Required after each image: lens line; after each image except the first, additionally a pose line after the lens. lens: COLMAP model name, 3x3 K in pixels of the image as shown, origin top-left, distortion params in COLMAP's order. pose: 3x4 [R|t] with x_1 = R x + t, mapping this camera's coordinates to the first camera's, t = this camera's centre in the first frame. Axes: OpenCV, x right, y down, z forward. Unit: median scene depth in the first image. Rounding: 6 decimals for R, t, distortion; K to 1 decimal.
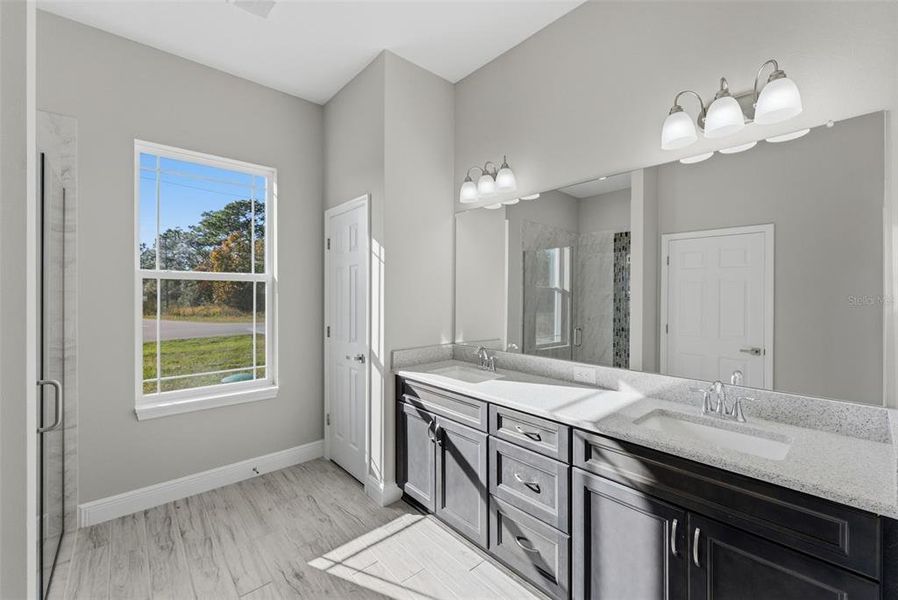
lens RADIAL K [[368.1, 0, 448.2], [0, 368.1, 296.7], [0, 0, 1]] dist [-0.000840, 0.000020]
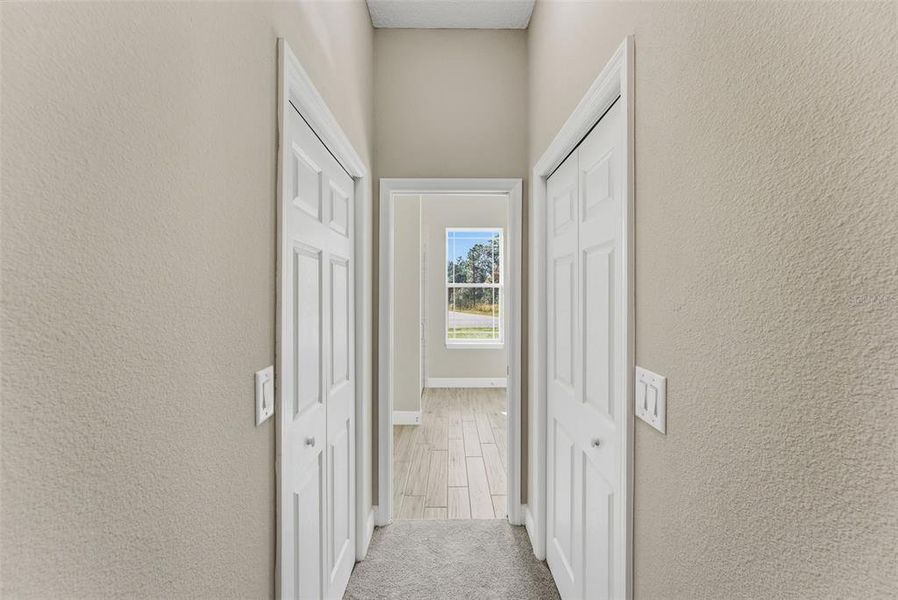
lens RADIAL K [[368.1, 0, 448.2], [0, 368.1, 296.7], [0, 0, 1]] dist [-0.000840, 0.000020]
pose [[0.747092, 0.002768, -0.664714, 0.663039], [-0.003121, 0.999995, 0.000656, 0.007202], [0.664713, 0.001585, 0.747097, -0.684567]]
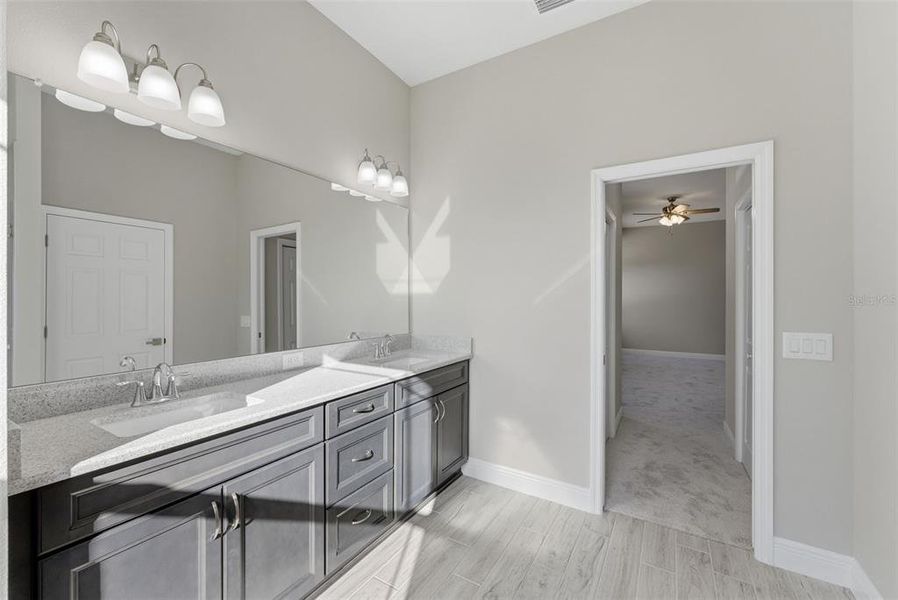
lens RADIAL K [[368.1, 0, 448.2], [0, 368.1, 296.7], [0, 0, 1]] dist [-0.000840, 0.000020]
pose [[-0.268593, -0.005675, 0.963237, -0.746389], [0.005025, 0.999961, 0.007293, 0.030754], [-0.963241, 0.006800, -0.268554, 0.895142]]
